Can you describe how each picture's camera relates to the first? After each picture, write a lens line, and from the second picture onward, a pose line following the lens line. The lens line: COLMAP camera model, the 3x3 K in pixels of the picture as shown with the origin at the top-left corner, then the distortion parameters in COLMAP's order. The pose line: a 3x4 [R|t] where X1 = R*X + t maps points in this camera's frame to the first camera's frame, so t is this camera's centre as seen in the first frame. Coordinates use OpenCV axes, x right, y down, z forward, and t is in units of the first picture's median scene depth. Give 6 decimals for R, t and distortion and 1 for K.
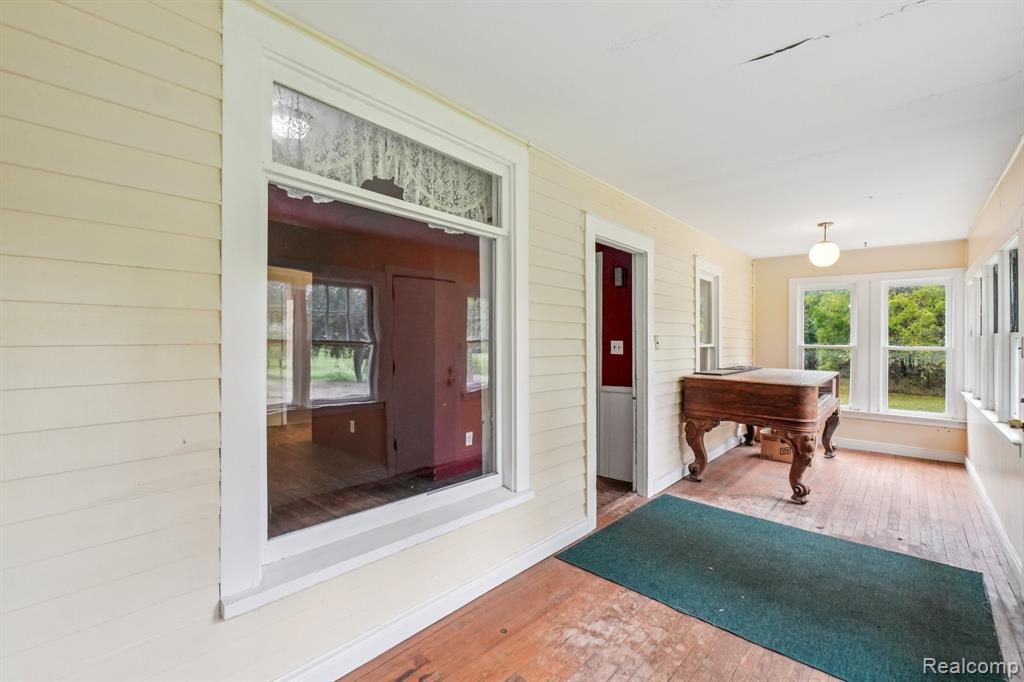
lens RADIAL K [[445.9, 0, 513.0], [0, 445.9, 342.2], [0, 0, 1]] dist [-0.006723, 0.002880]
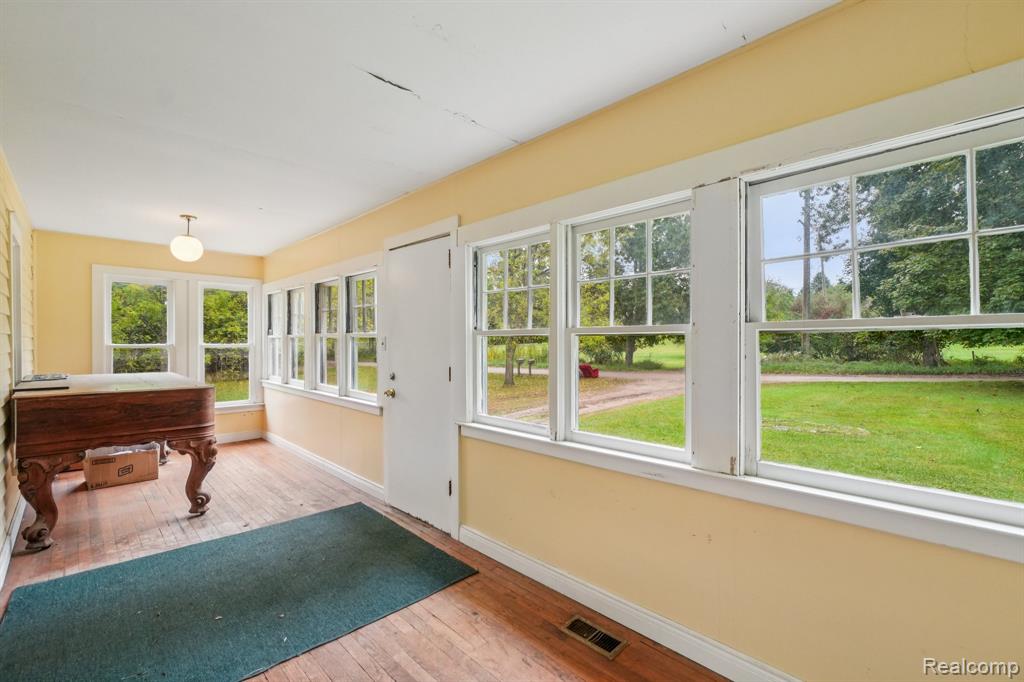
lens RADIAL K [[445.9, 0, 512.5], [0, 445.9, 337.8], [0, 0, 1]] dist [-0.006723, 0.002880]
pose [[0.078057, -0.001435, 0.996948, -0.231875], [0.005744, 0.999983, 0.000989, -0.005073], [-0.996932, 0.005650, 0.078064, 0.272854]]
